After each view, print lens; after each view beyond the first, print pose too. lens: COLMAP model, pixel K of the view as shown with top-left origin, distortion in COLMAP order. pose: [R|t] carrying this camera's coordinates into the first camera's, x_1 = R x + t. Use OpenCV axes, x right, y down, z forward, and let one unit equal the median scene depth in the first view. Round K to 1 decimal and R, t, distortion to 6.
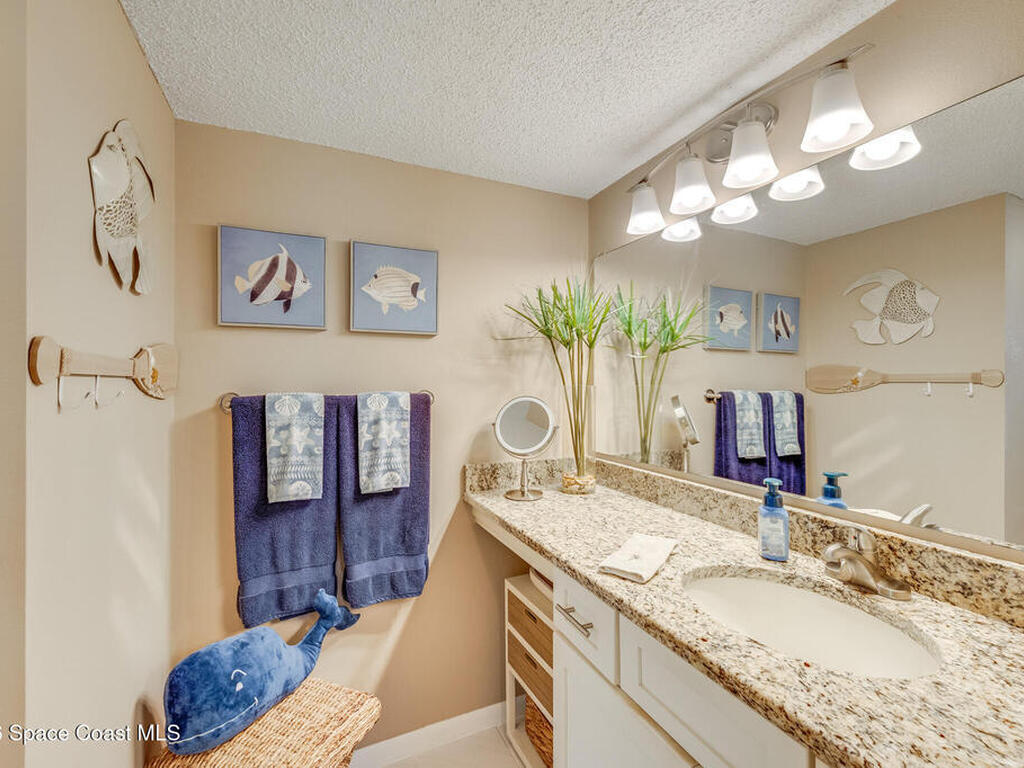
lens RADIAL K [[460.2, 0, 513.3], [0, 460.2, 381.4], [0, 0, 1]] dist [0.003296, -0.002108]
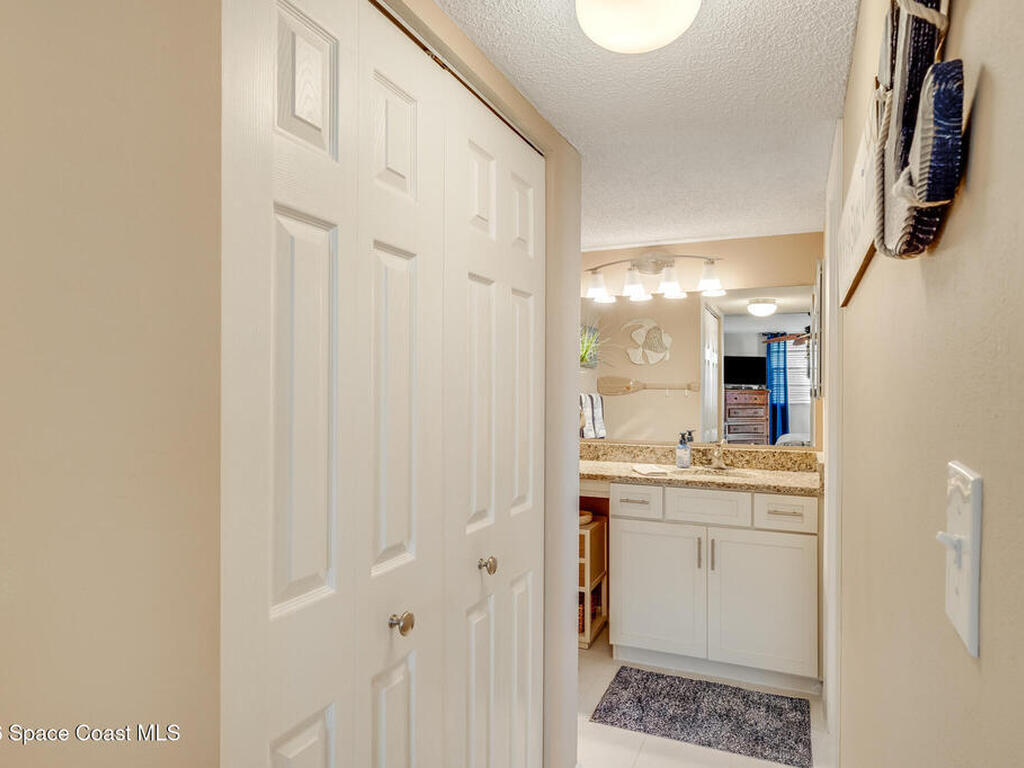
lens RADIAL K [[636.5, 0, 511.1], [0, 636.5, 386.1], [0, 0, 1]] dist [0.002644, 0.000152]
pose [[0.764758, 0.006694, 0.644283, -1.024676], [-0.007418, 0.999971, -0.001584, -0.000039], [-0.644275, -0.003568, 0.764786, -0.407976]]
